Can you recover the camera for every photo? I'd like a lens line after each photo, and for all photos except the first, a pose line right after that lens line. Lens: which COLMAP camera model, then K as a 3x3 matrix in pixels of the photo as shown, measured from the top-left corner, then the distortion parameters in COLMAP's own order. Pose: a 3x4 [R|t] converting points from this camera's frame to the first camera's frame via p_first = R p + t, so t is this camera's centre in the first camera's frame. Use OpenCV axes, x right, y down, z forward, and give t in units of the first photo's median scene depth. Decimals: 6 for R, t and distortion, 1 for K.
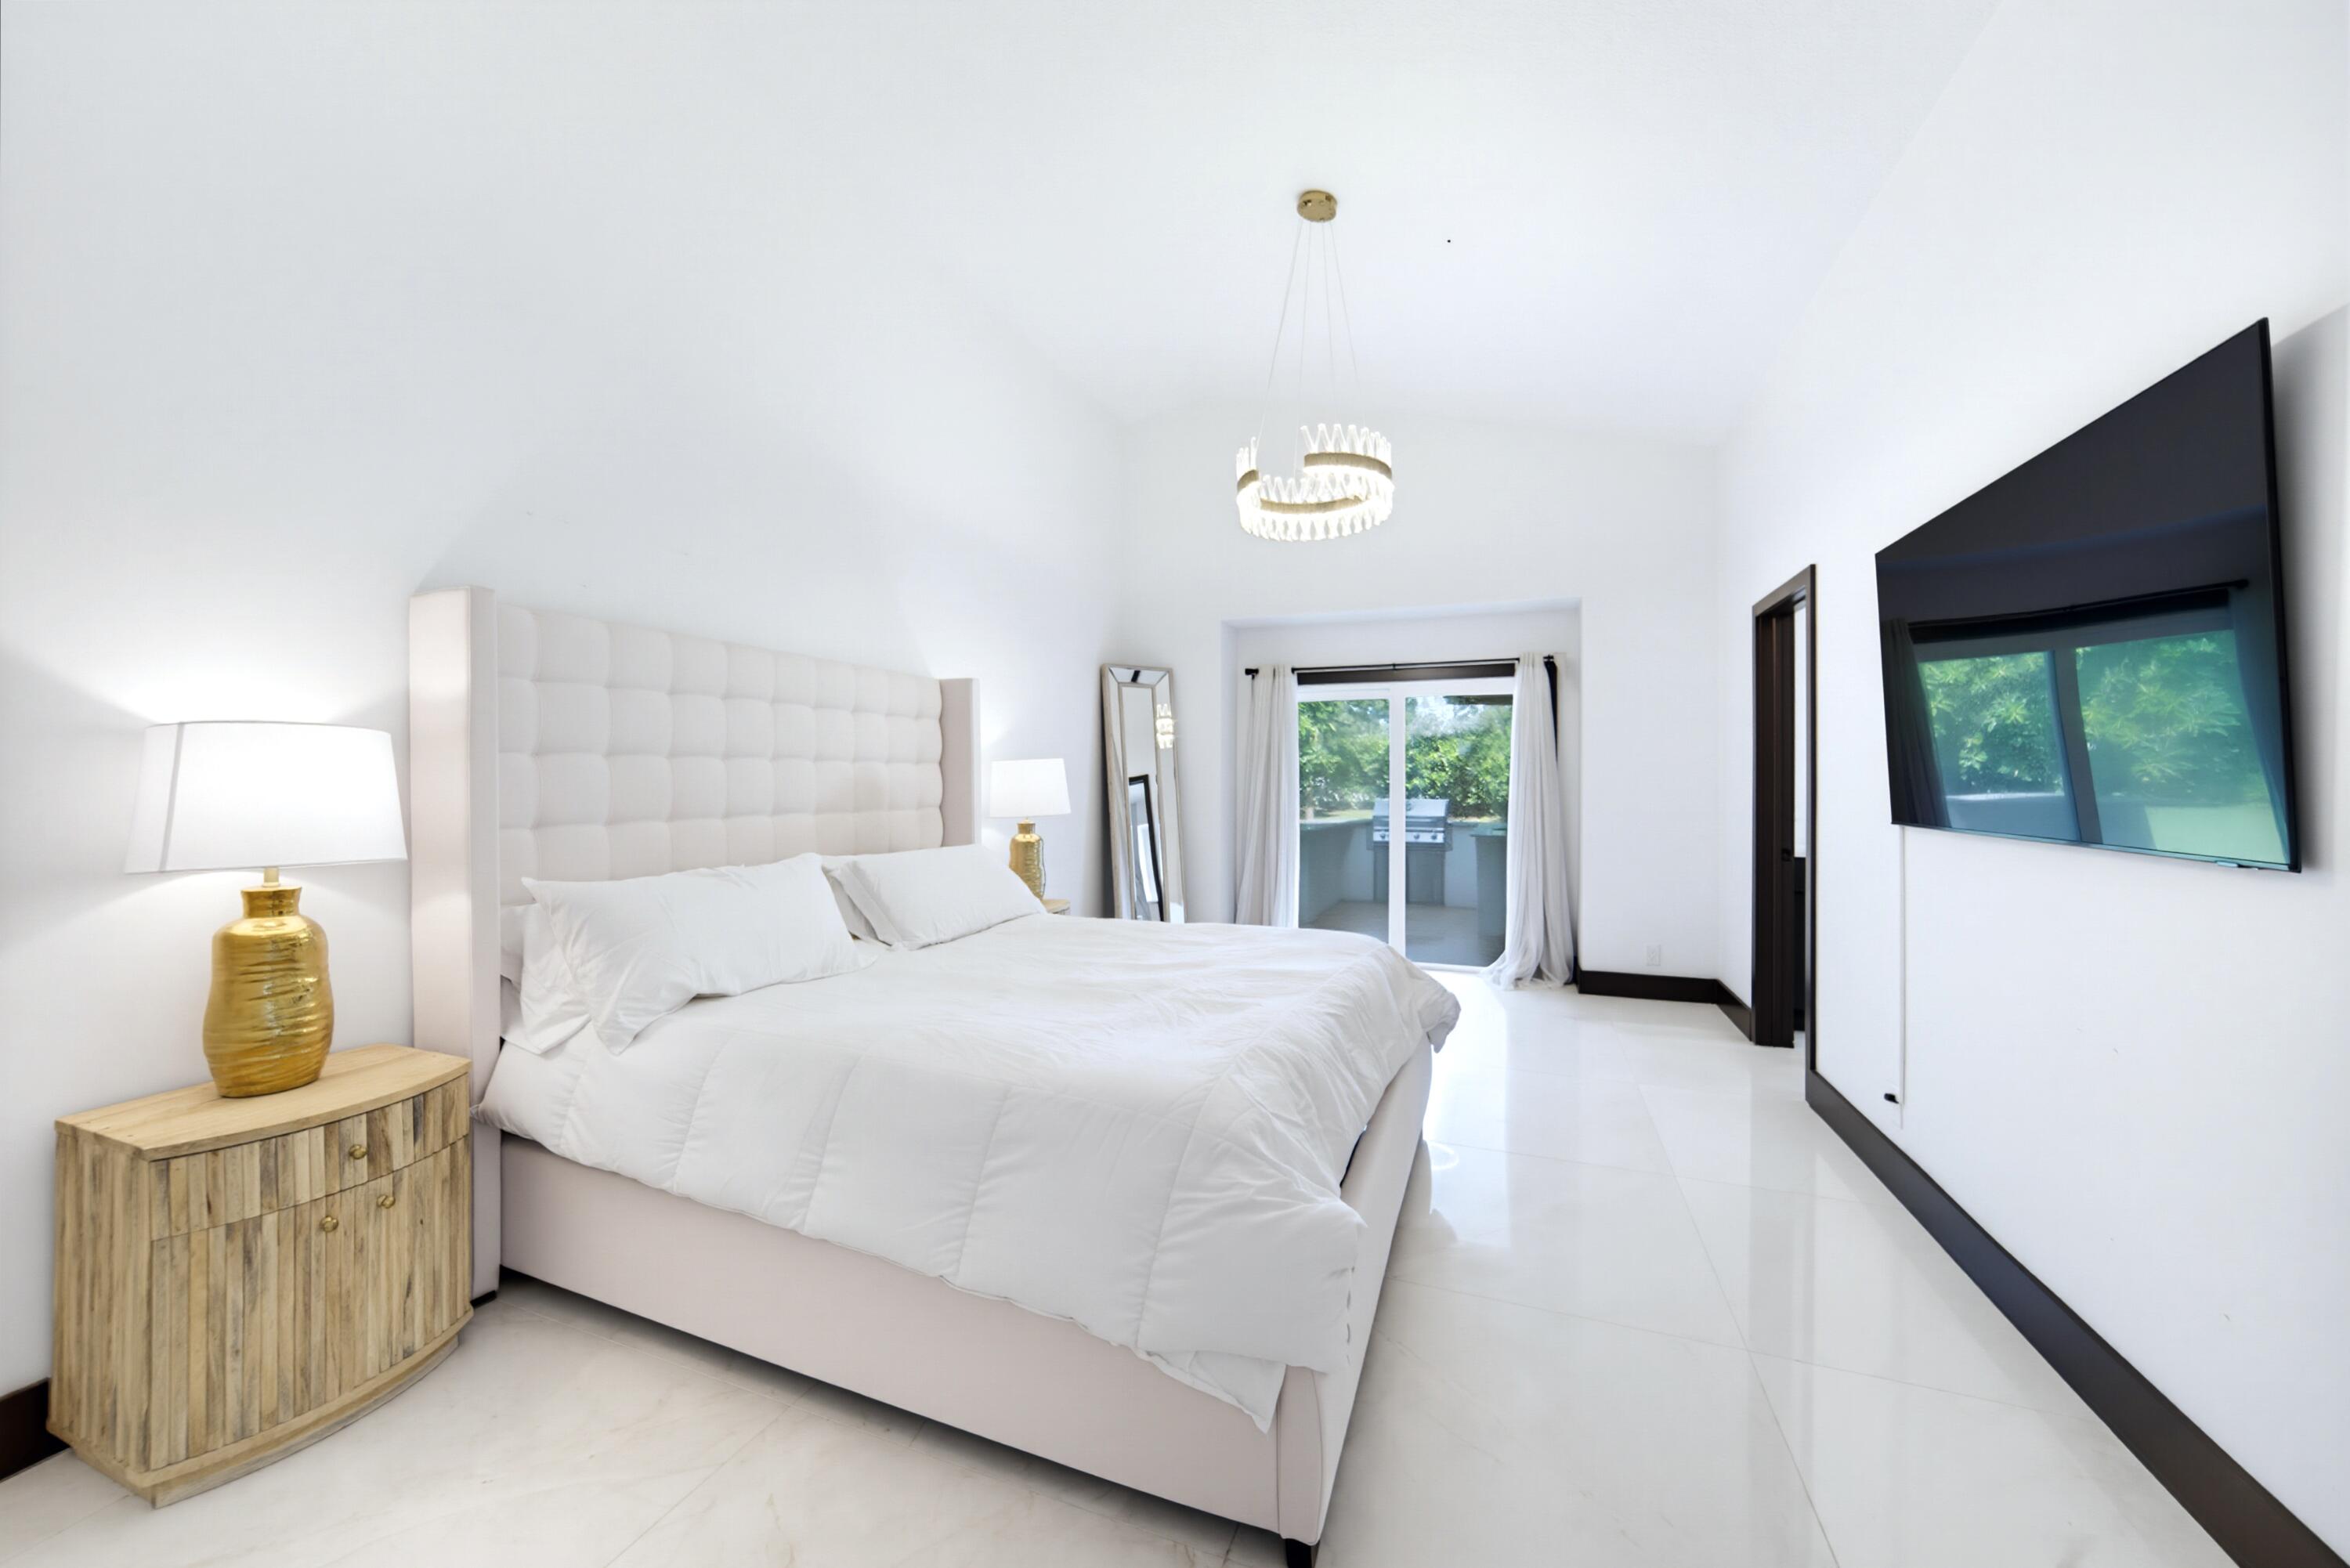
lens RADIAL K [[844.6, 0, 1179.1], [0, 844.6, 777.6], [0, 0, 1]] dist [-0.012403, 0.002990]
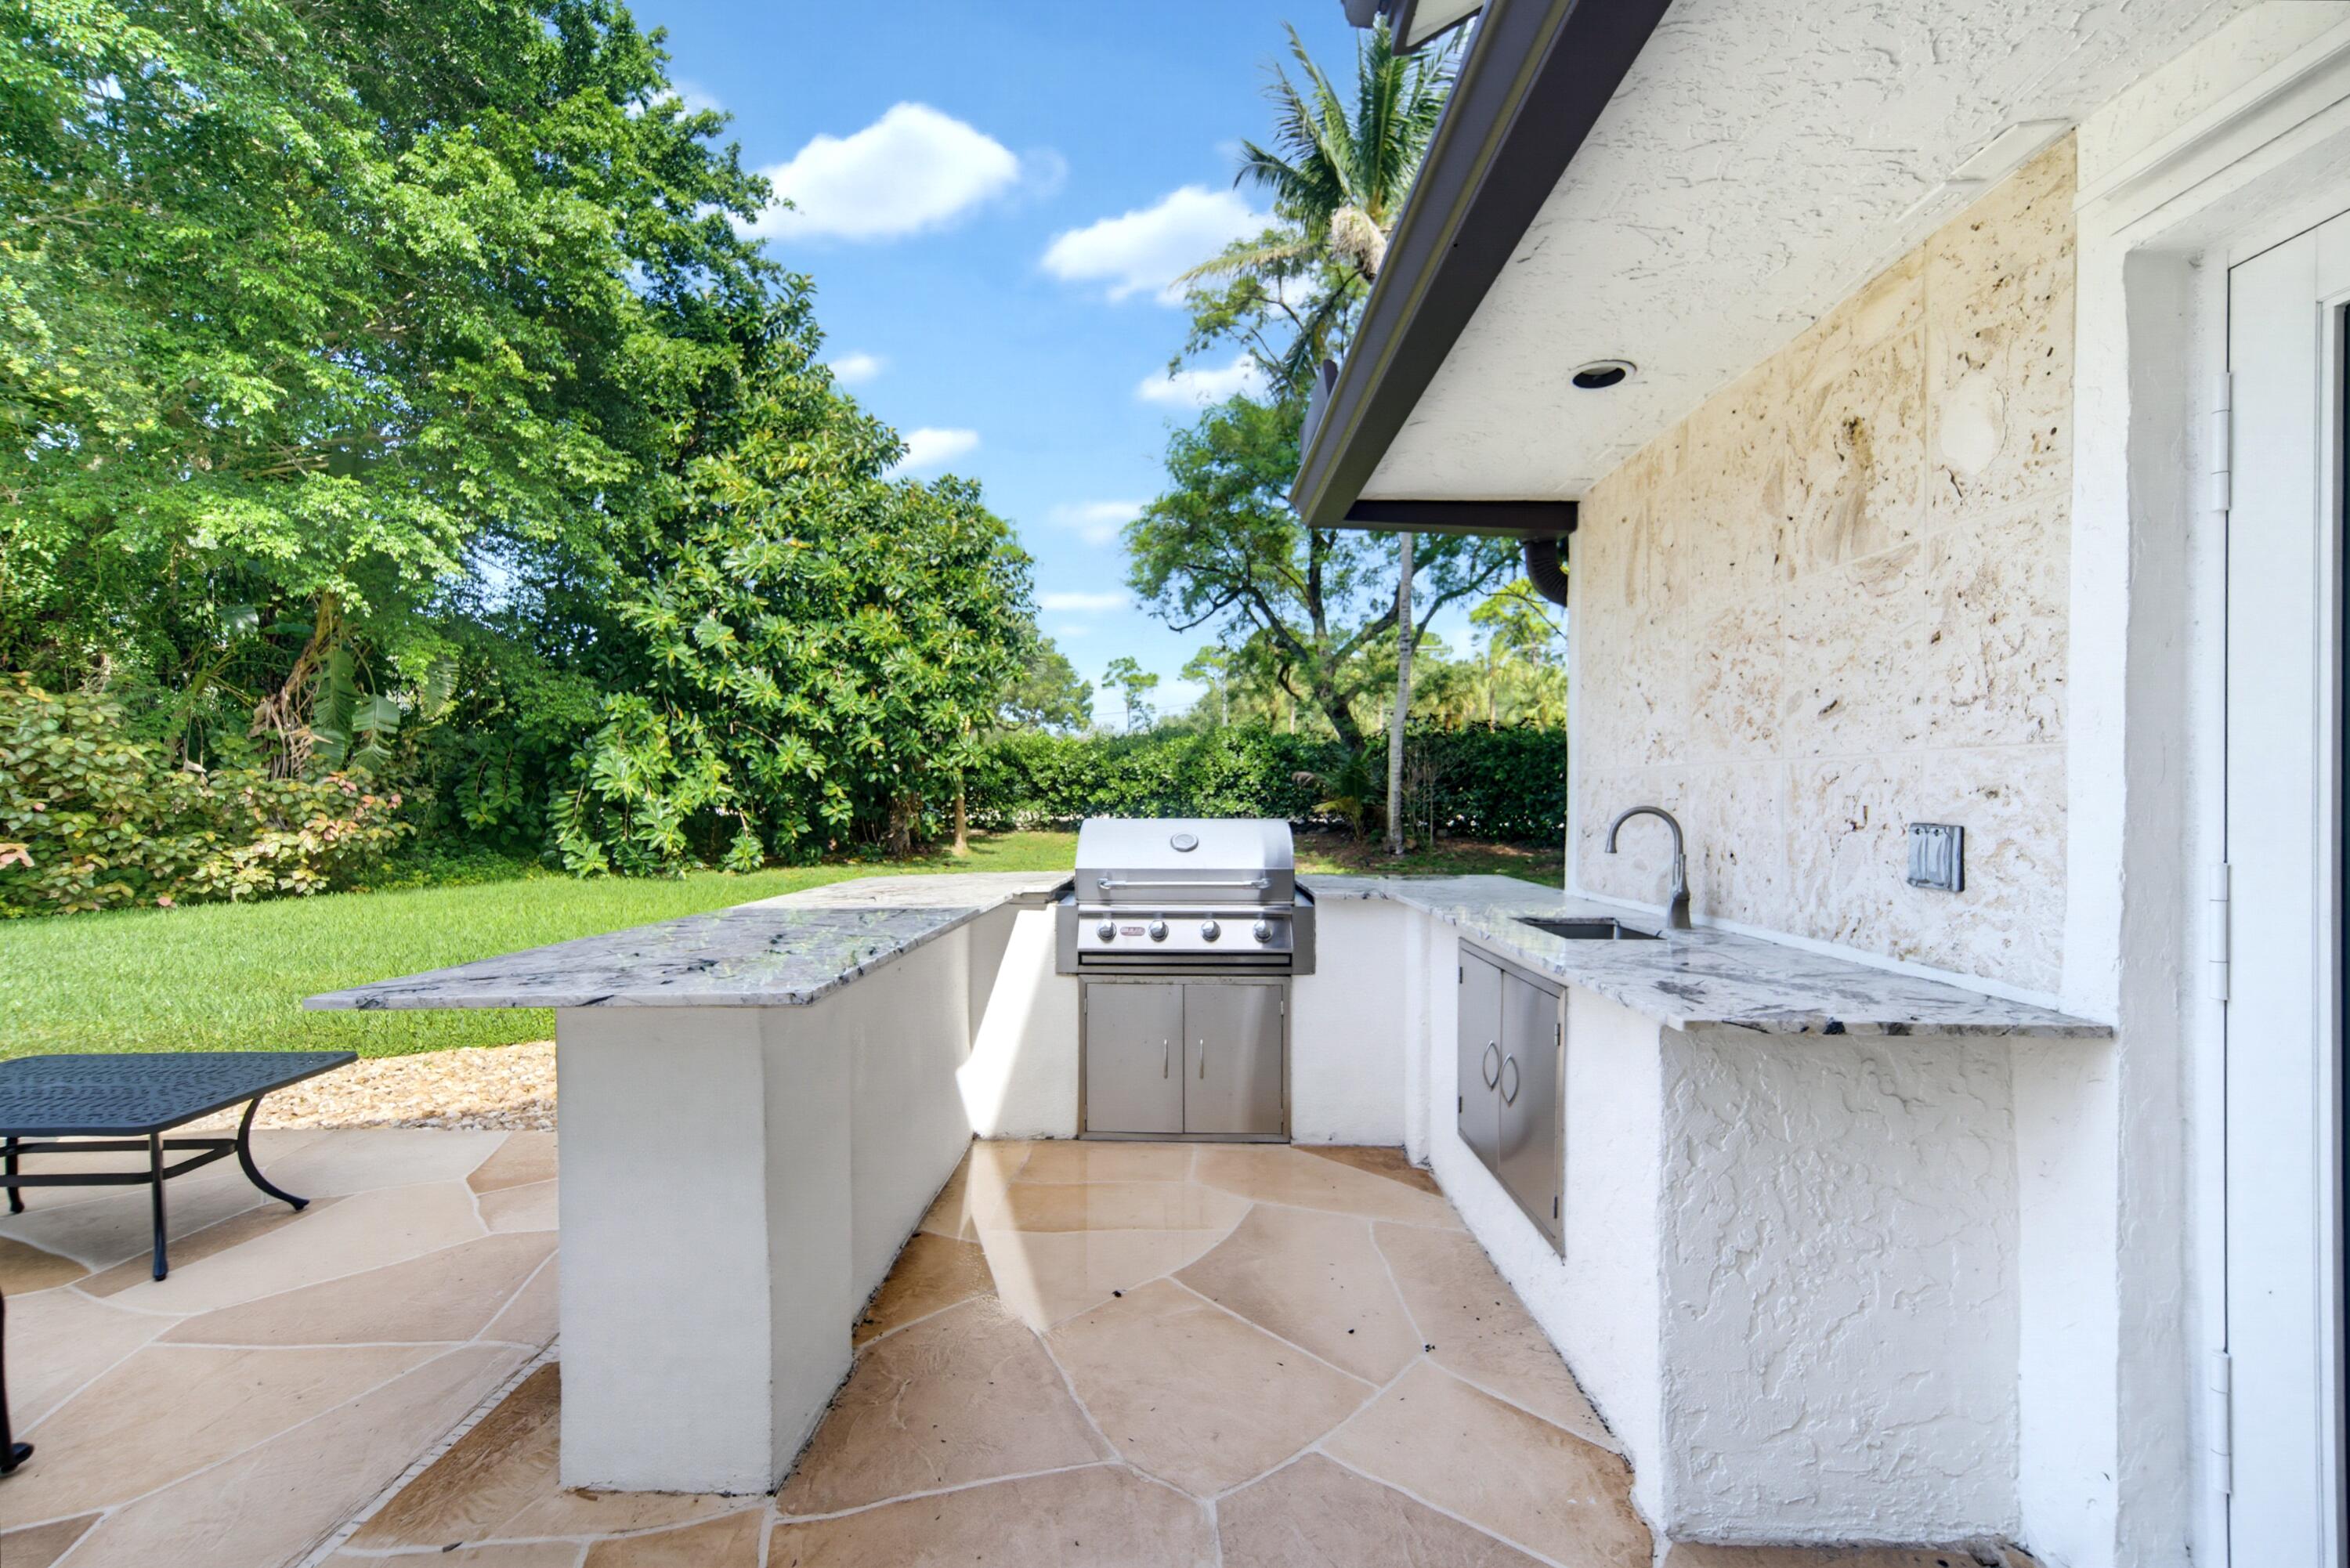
lens RADIAL K [[931.0, 0, 1165.8], [0, 931.0, 792.1], [0, 0, 1]] dist [0.000608, 0.000801]
pose [[0.936169, 0.002334, 0.351544, 0.042927], [-0.001456, 0.999995, -0.002761, 0.005186], [-0.351548, 0.002073, 0.936167, 0.205828]]
